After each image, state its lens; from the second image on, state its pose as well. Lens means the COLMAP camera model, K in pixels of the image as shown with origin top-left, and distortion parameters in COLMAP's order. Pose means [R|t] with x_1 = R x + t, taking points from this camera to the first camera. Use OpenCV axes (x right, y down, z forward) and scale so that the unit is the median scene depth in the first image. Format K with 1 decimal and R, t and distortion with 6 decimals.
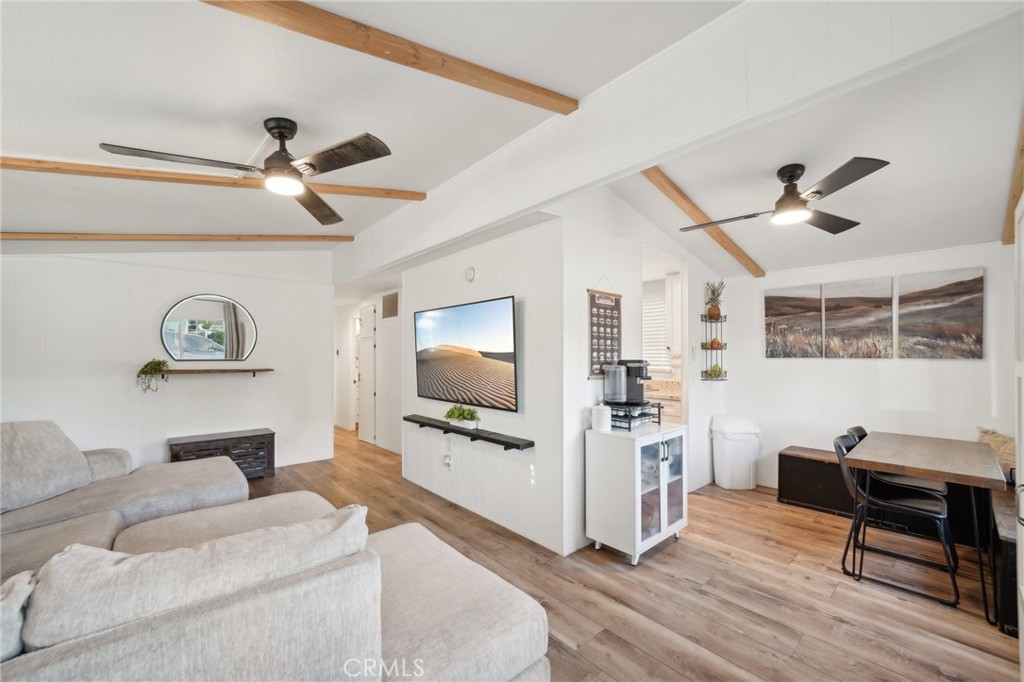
lens RADIAL K [[397.7, 0, 511.2], [0, 397.7, 349.4], [0, 0, 1]] dist [0.000275, 0.000020]
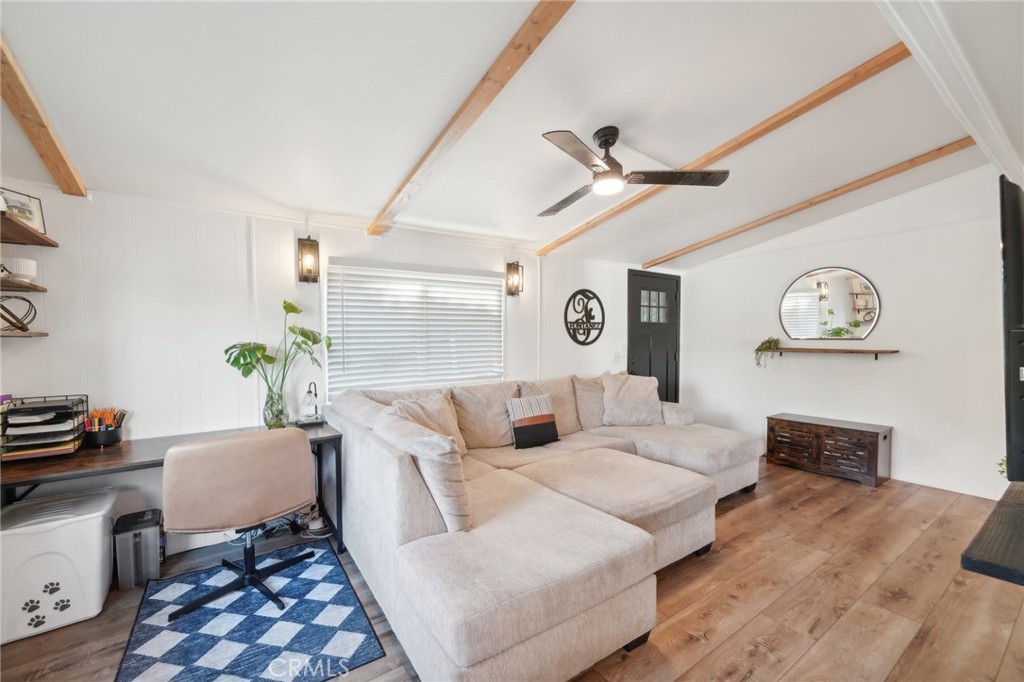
lens RADIAL K [[423.2, 0, 506.7], [0, 423.2, 340.9], [0, 0, 1]] dist [-0.003391, -0.000390]
pose [[-0.114487, 0.009671, -0.993378, 0.329534], [0.018072, 0.999807, 0.007651, 0.011311], [0.993260, -0.017076, -0.114640, 0.402496]]
